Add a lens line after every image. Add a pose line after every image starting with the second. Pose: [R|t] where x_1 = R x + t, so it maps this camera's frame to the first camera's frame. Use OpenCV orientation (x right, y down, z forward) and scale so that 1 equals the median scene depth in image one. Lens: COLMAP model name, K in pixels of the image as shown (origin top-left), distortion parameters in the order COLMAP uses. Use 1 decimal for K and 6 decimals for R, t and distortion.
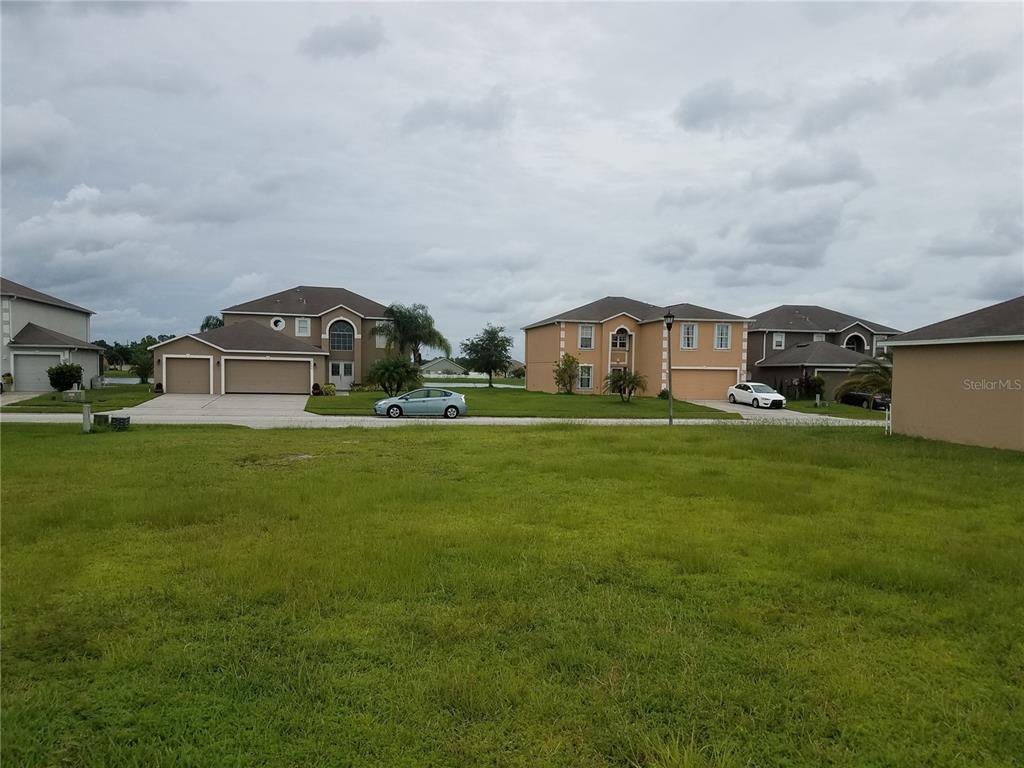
lens RADIAL K [[780.1, 0, 512.0], [0, 780.1, 384.0], [0, 0, 1]] dist [0.001429, -0.005122]
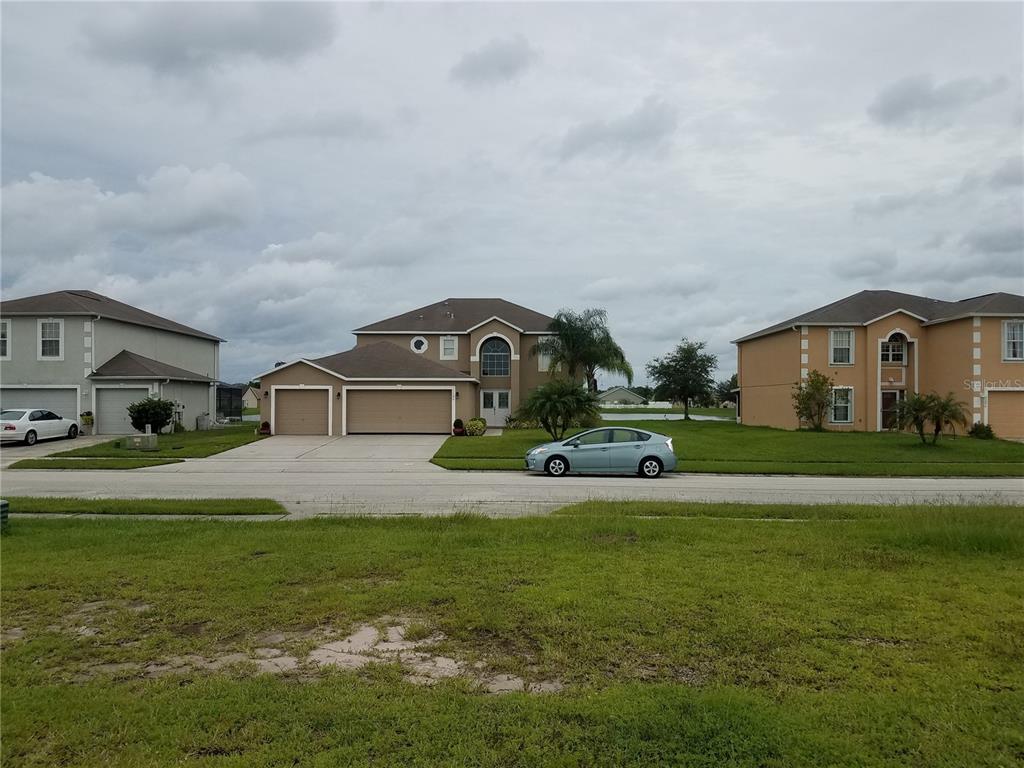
lens RADIAL K [[768.3, 0, 514.9], [0, 768.3, 398.4], [0, 0, 1]] dist [0.343412, -0.000923]
pose [[0.975364, -0.017835, -0.219878, -0.043764], [0.013344, 0.999671, -0.021891, -0.004842], [0.220196, 0.018417, 0.975282, 0.363309]]
